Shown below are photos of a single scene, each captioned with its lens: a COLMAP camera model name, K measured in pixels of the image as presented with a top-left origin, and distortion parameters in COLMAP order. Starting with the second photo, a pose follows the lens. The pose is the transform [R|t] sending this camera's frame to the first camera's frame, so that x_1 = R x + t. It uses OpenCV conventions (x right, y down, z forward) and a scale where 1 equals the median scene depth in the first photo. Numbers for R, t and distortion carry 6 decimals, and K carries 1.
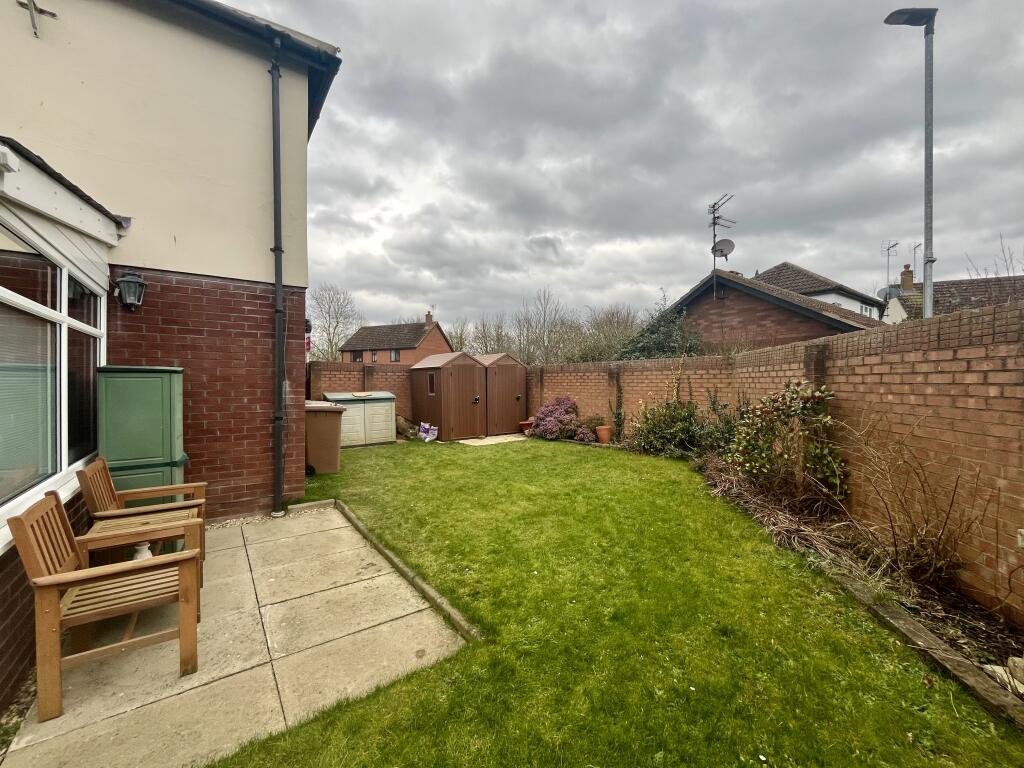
lens RADIAL K [[414.2, 0, 511.9], [0, 414.2, 386.4], [0, 0, 1]] dist [-0.003161, -0.000809]
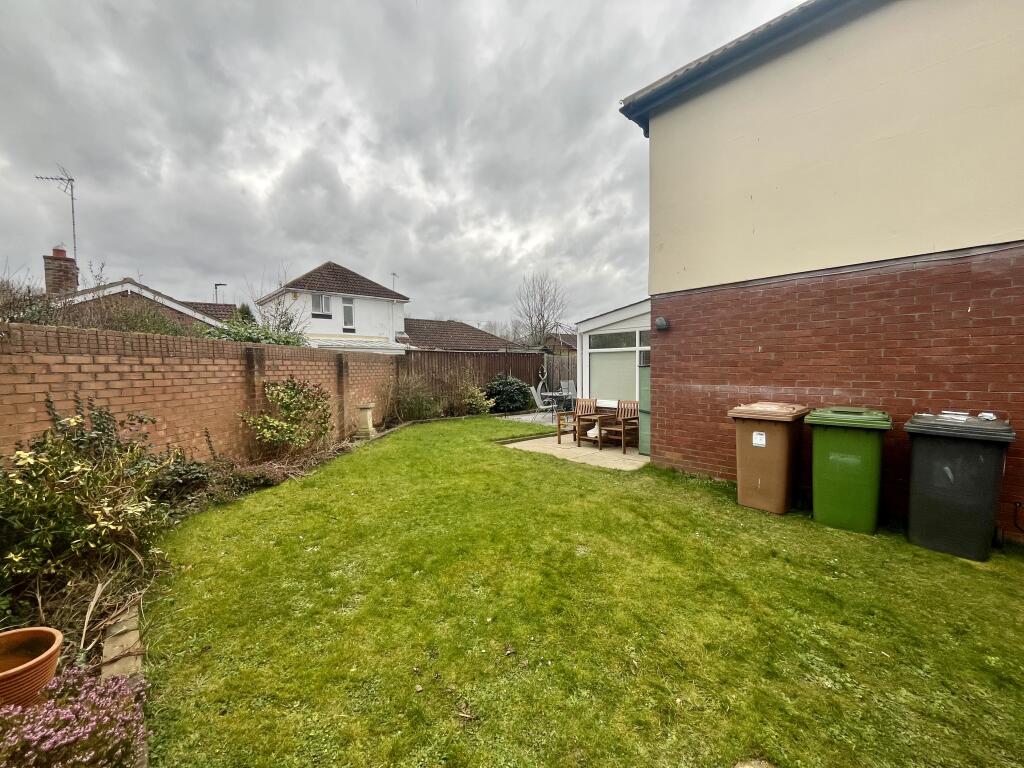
lens RADIAL K [[414.2, 0, 511.3], [0, 414.2, 381.5], [0, 0, 1]] dist [-0.003161, -0.000809]
pose [[-0.996112, 0.018732, -0.086082, 0.020374], [0.015109, 0.998980, 0.042555, -0.045032], [0.086791, 0.041089, -0.995379, 3.099165]]
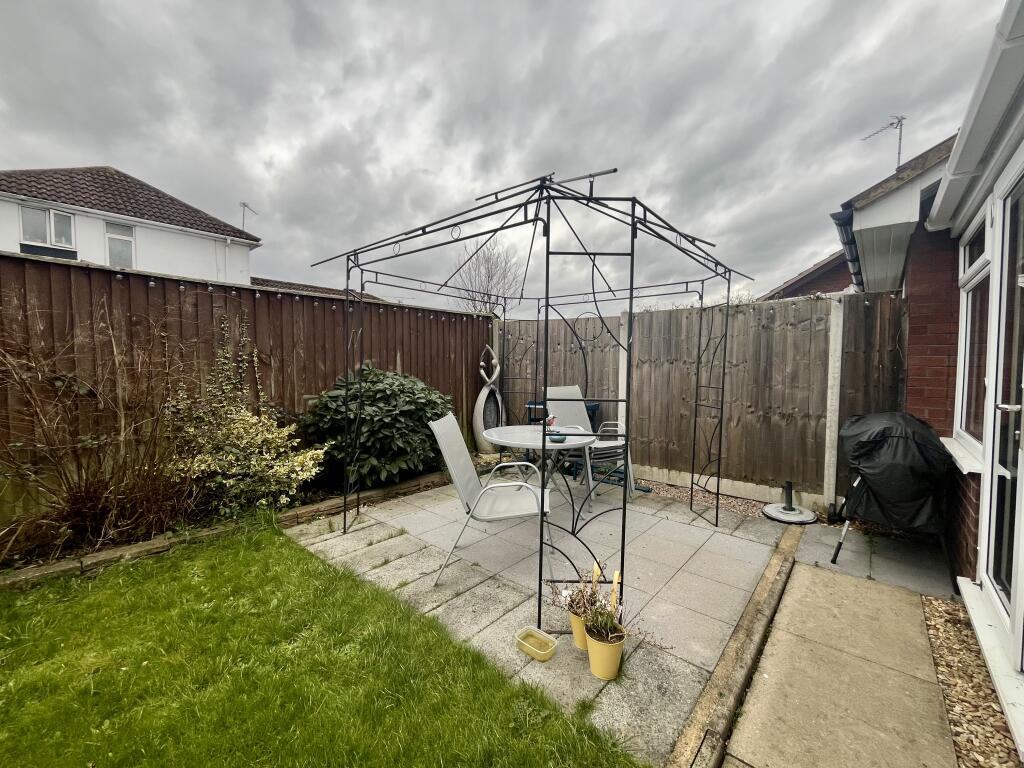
lens RADIAL K [[414.2, 0, 514.5], [0, 414.2, 382.7], [0, 0, 1]] dist [-0.003161, -0.000809]
pose [[-0.975046, 0.012369, -0.221656, -0.015957], [0.002234, 0.998943, 0.045916, -0.037161], [0.221990, 0.044275, -0.974043, 2.877123]]
